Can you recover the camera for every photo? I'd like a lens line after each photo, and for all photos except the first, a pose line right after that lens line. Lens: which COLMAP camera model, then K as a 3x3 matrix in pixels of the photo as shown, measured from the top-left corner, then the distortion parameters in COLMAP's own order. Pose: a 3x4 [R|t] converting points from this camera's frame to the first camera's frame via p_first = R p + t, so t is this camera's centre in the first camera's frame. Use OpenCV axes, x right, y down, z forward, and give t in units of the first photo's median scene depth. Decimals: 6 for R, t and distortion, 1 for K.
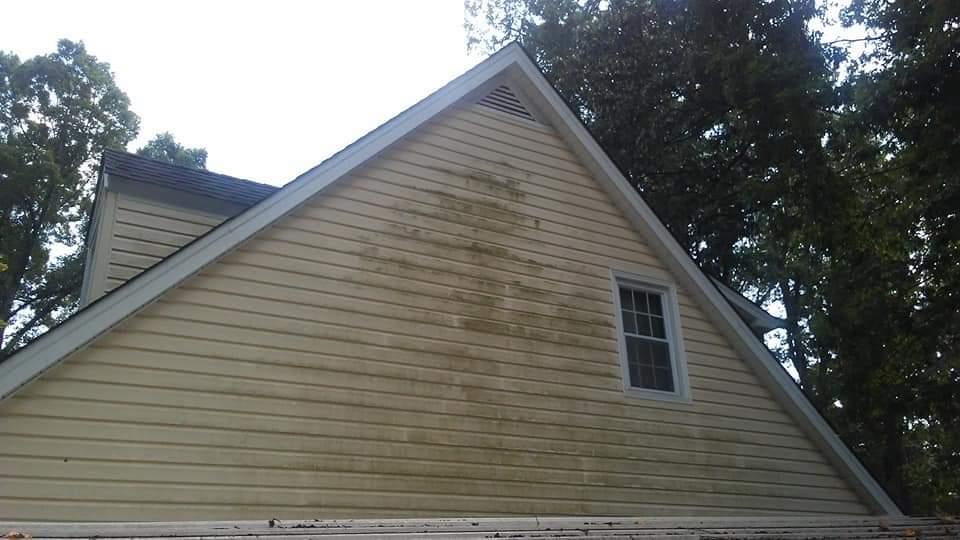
lens RADIAL K [[784.9, 0, 479.6], [0, 784.9, 282.5], [0, 0, 1]] dist [0.003285, 0.003916]
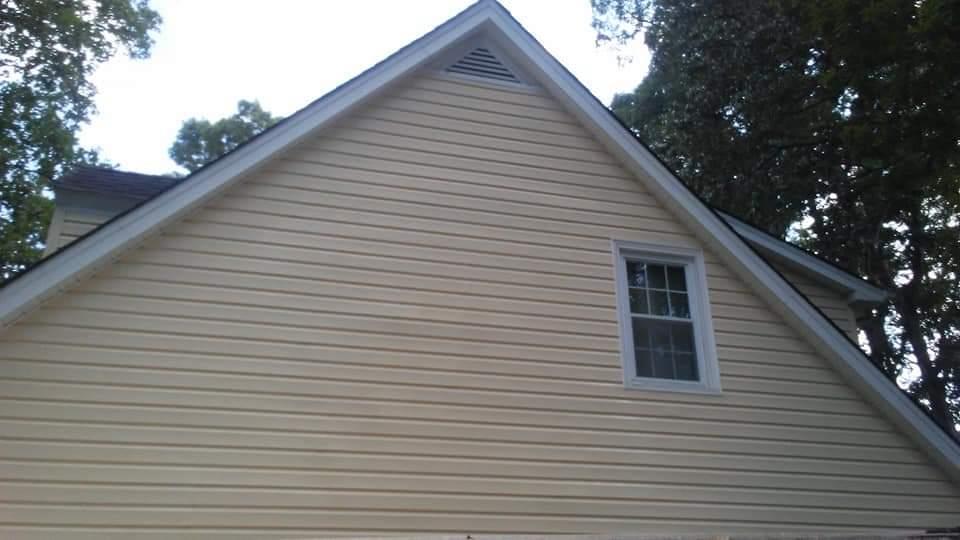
lens RADIAL K [[803.9, 0, 480.0], [0, 803.9, 270.0], [0, 0, 1]] dist [0.001091, 0.001259]
pose [[0.970413, -0.087871, -0.224896, 0.215762], [0.078676, 0.995668, -0.049546, 0.045547], [0.228275, 0.030386, 0.973122, 0.122201]]
